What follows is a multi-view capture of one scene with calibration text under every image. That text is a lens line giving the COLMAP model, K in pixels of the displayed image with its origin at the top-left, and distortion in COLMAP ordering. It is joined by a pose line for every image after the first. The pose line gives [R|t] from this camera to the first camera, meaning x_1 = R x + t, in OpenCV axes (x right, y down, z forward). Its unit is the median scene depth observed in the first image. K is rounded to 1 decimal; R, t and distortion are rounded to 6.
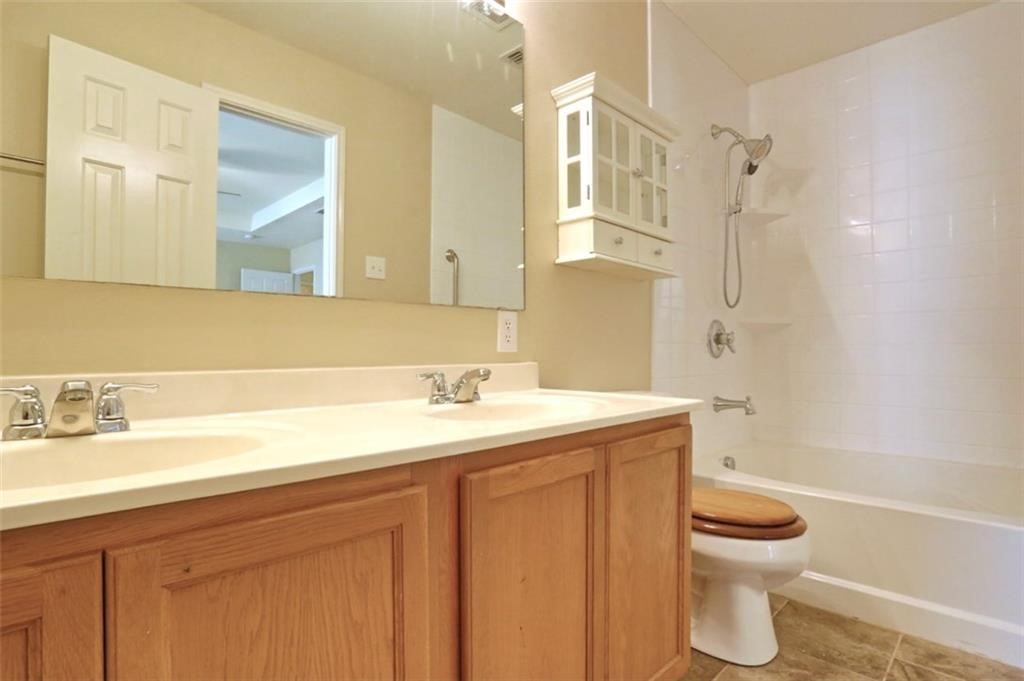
lens RADIAL K [[528.5, 0, 508.5], [0, 528.5, 345.1], [0, 0, 1]] dist [-0.075556, 0.030931]
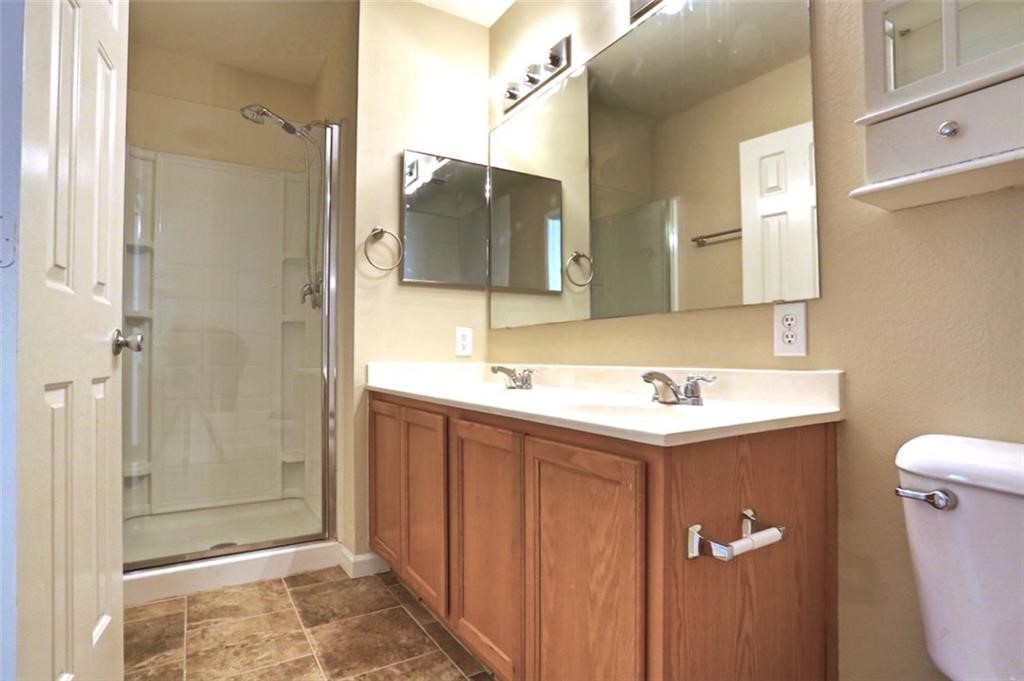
lens RADIAL K [[528.5, 0, 508.5], [0, 528.5, 345.1], [0, 0, 1]] dist [-0.075556, 0.030931]
pose [[-0.258816, -0.012950, -0.965840, 0.836131], [0.014863, 0.999738, -0.017388, 0.004291], [0.965812, -0.018855, -0.258556, 0.793659]]
